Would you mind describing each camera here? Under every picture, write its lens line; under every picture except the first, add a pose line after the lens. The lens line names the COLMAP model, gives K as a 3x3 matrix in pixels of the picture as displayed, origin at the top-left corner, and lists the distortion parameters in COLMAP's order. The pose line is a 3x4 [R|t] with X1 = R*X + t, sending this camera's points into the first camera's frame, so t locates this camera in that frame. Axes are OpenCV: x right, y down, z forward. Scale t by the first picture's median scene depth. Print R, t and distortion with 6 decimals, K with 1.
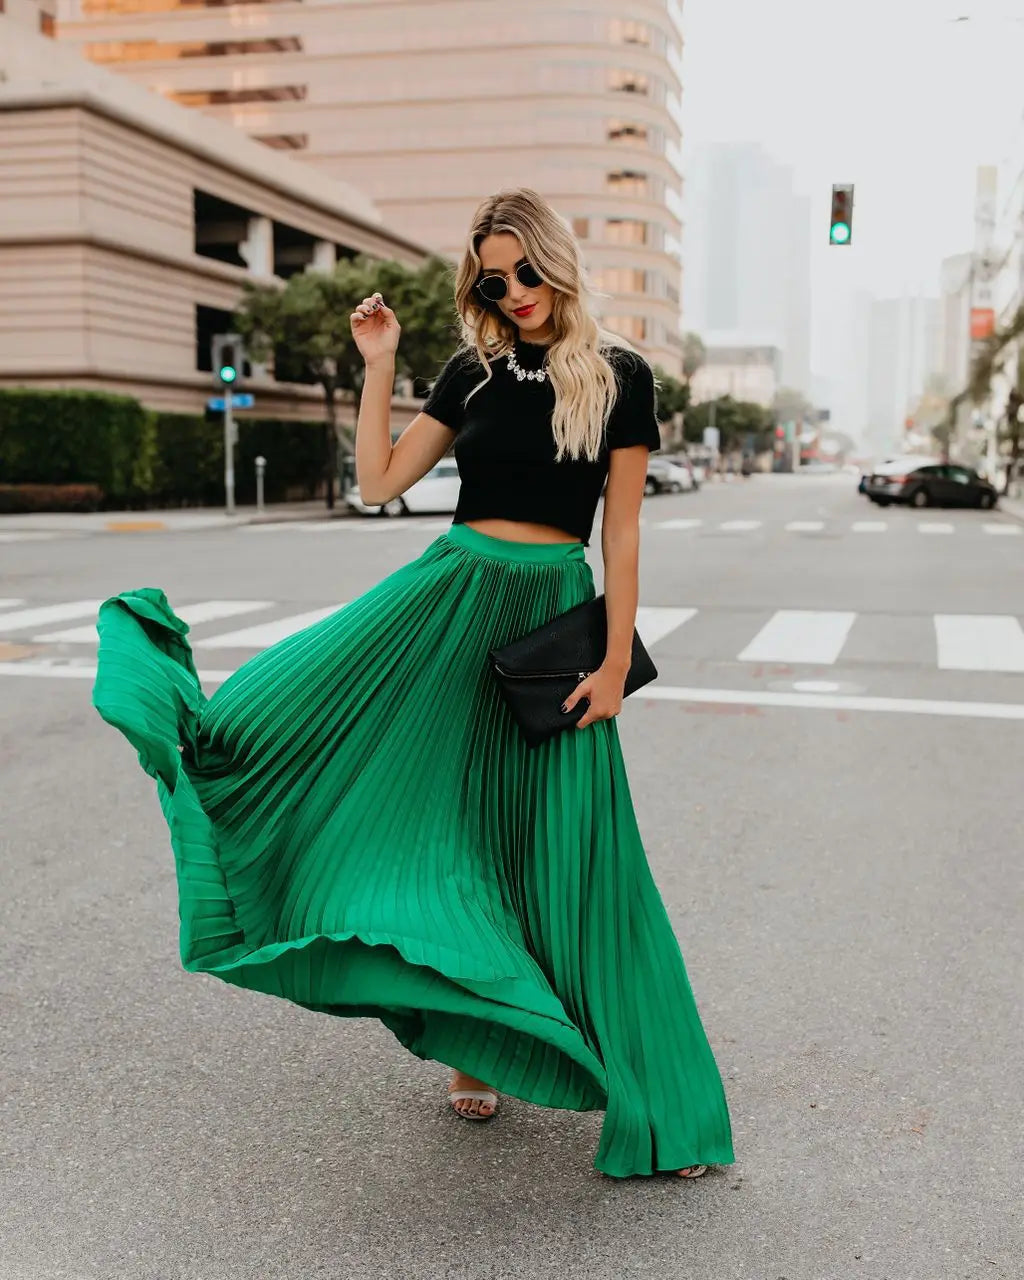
lens RADIAL K [[1610.7, 0, 533.3], [0, 1610.7, 661.5], [0, 0, 1]] dist [-0.004344, -0.003561]
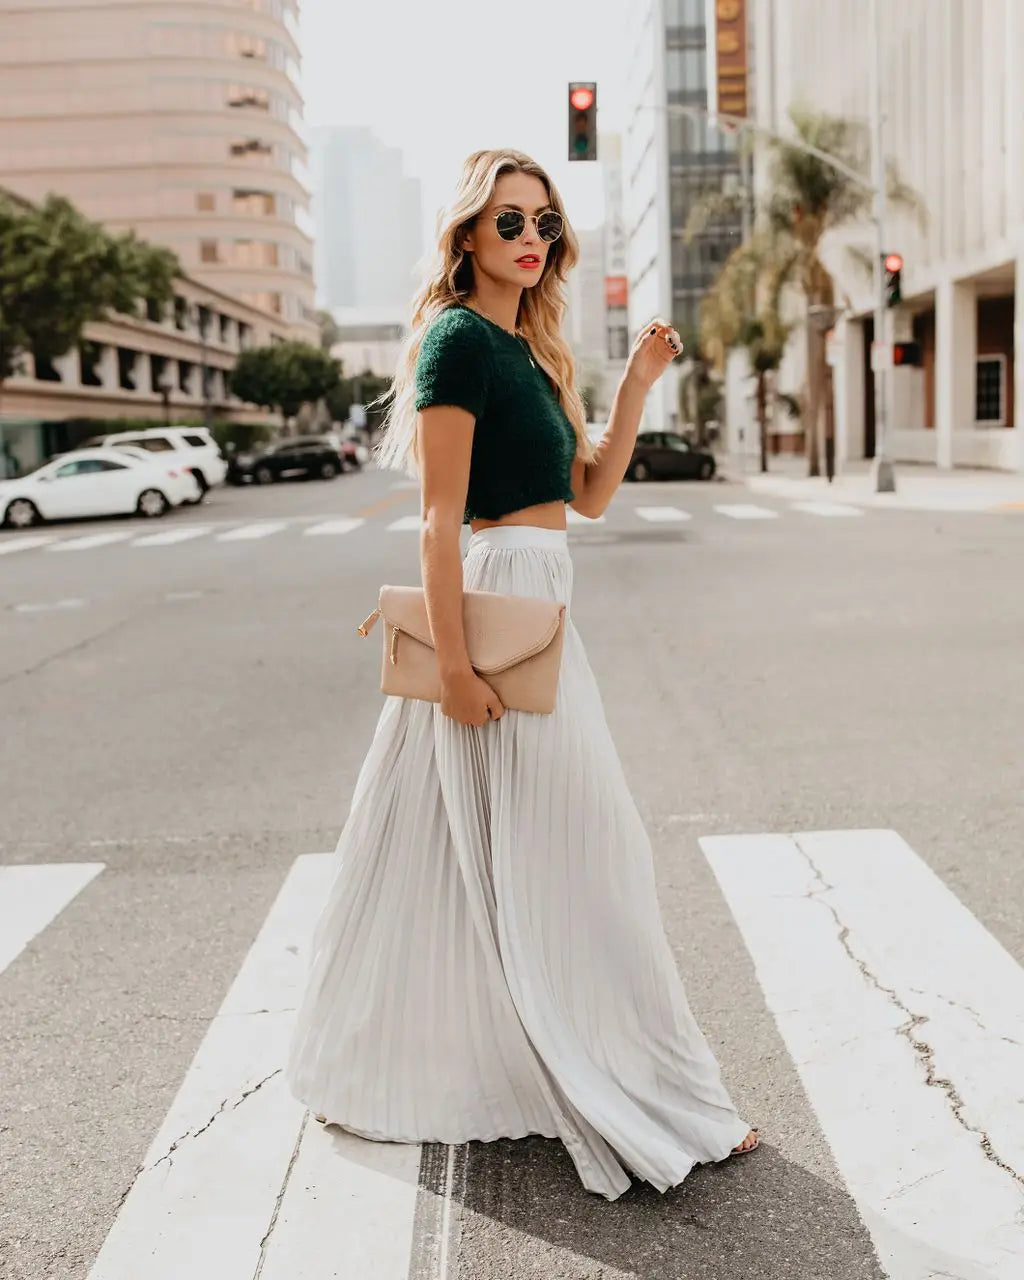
lens RADIAL K [[1547.7, 0, 512.4], [0, 1547.7, 638.3], [0, 0, 1]] dist [-0.006200, -0.016954]
pose [[0.974551, -0.068281, 0.213516, -0.016995], [0.067439, 0.997660, 0.011234, -0.024830], [-0.213783, 0.003452, 0.976875, 0.191934]]
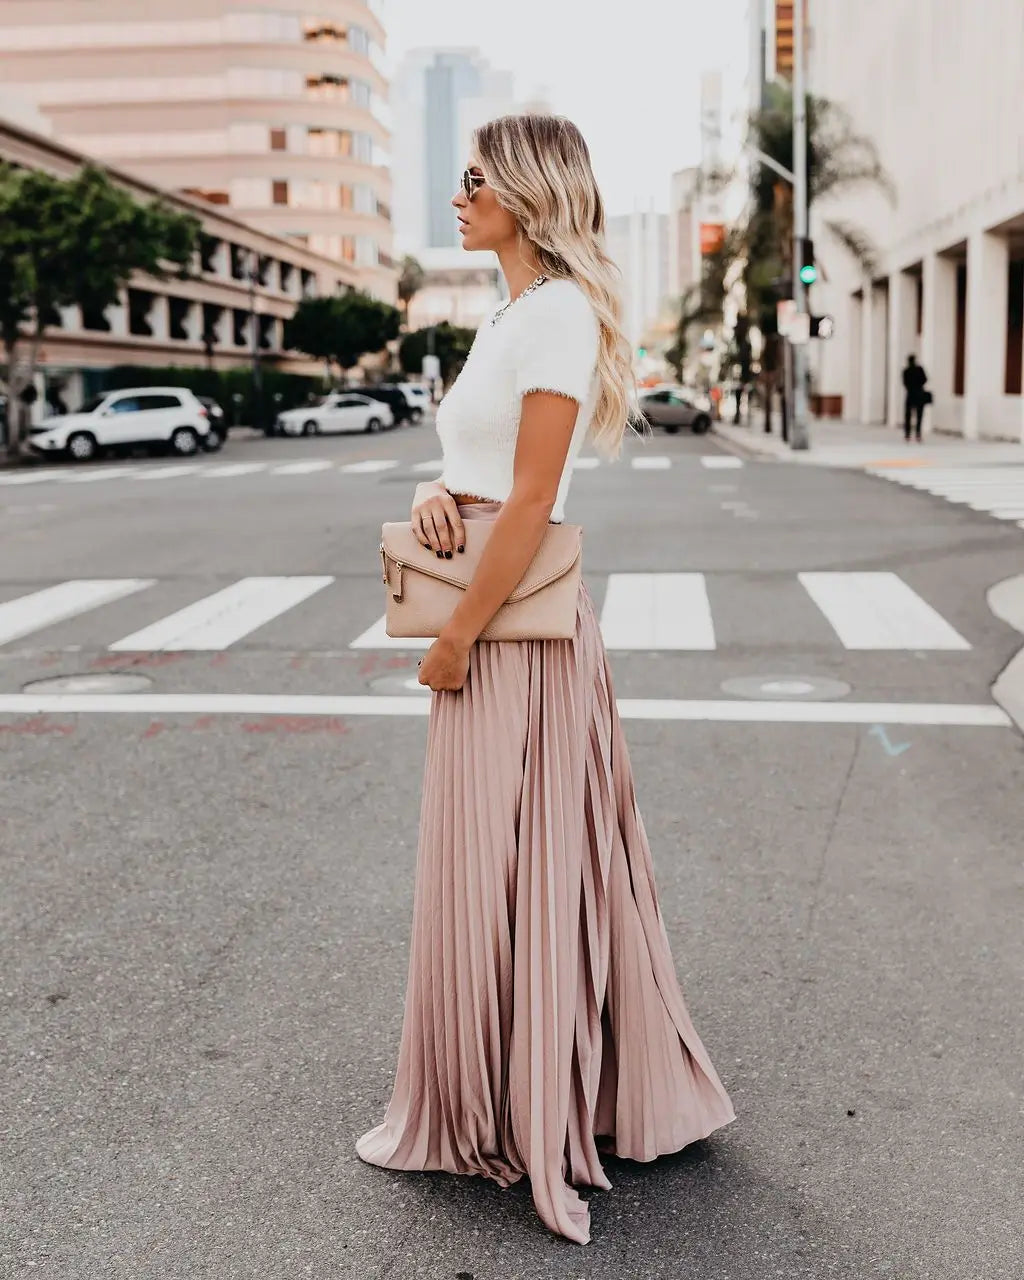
lens RADIAL K [[1727.3, 0, 514.3], [0, 1727.3, 640.0], [0, 0, 1]] dist [0.015032, -0.001442]
pose [[0.988417, -0.041877, 0.145870, 0.017719], [0.039213, 0.999008, 0.021088, -0.004273], [-0.146608, -0.015123, 0.989079, 0.028975]]
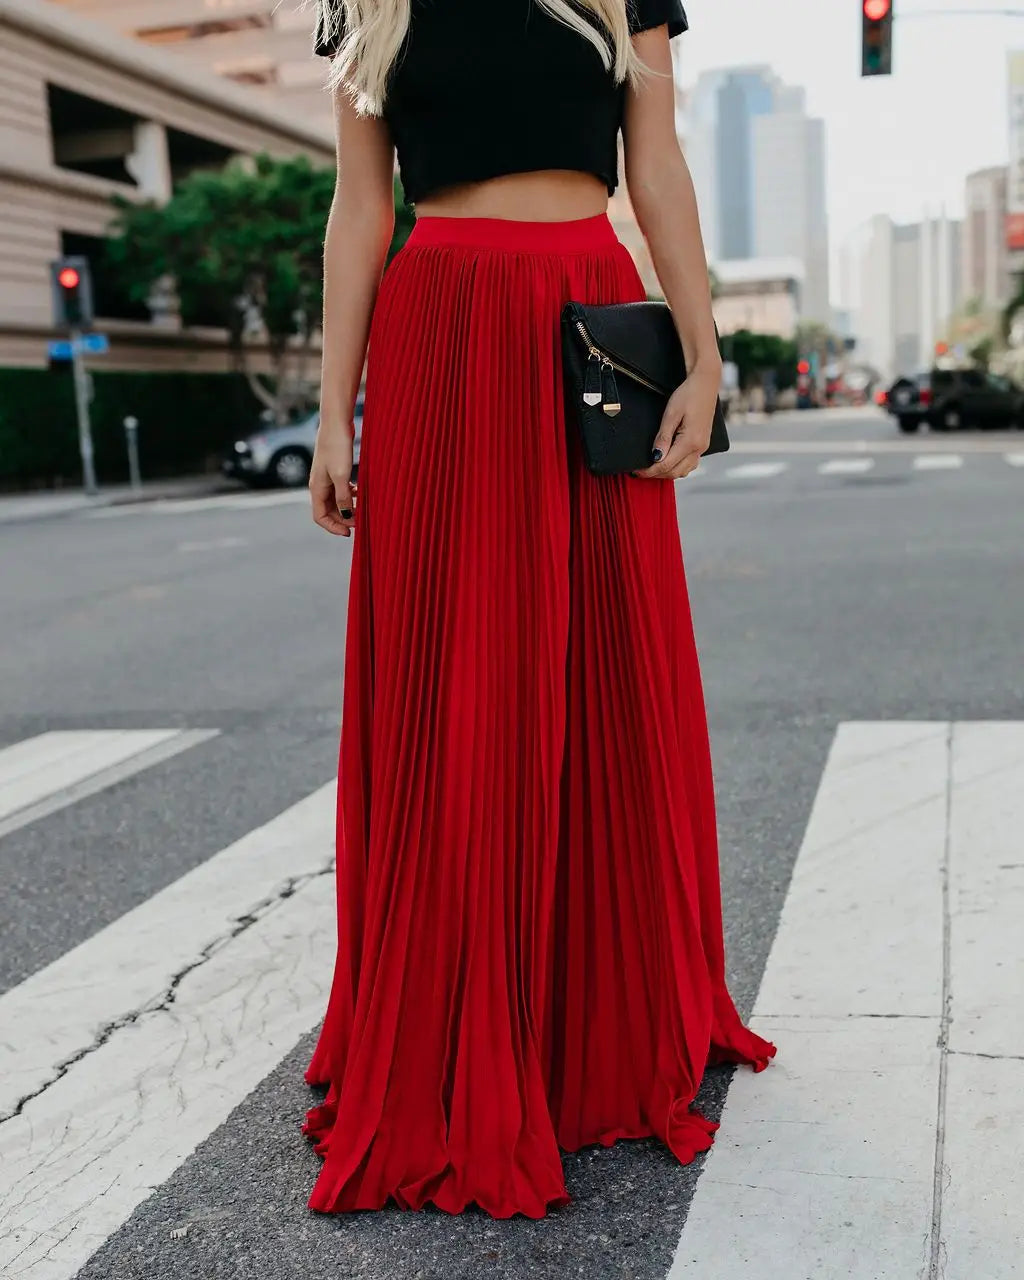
lens RADIAL K [[1607.0, 0, 507.0], [0, 1607.0, 719.0], [0, 0, 1]] dist [-0.017580, -0.003507]
pose [[0.997845, -0.052422, -0.039467, 0.026902], [0.054780, 0.996618, 0.061250, -0.016116], [0.036123, -0.063280, 0.997342, 0.185970]]
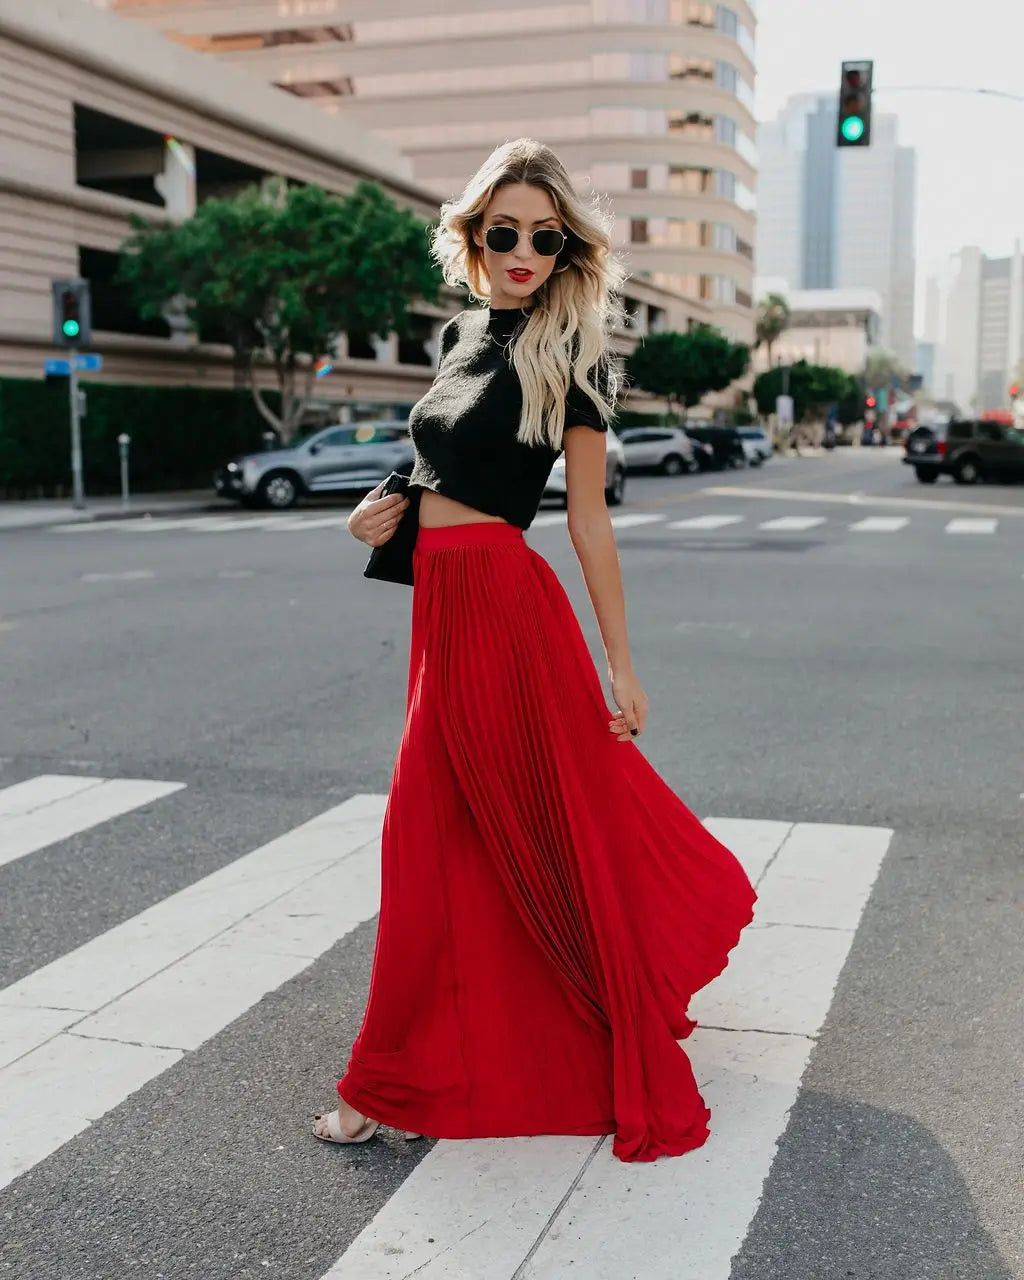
lens RADIAL K [[1650.4, 0, 513.7], [0, 1650.4, 686.5], [0, 0, 1]] dist [-0.008756, -0.008461]
pose [[0.997550, 0.003391, -0.069877, 0.064014], [-0.001445, 0.999610, 0.027886, -0.020430], [0.069944, -0.027716, 0.997166, 0.160416]]
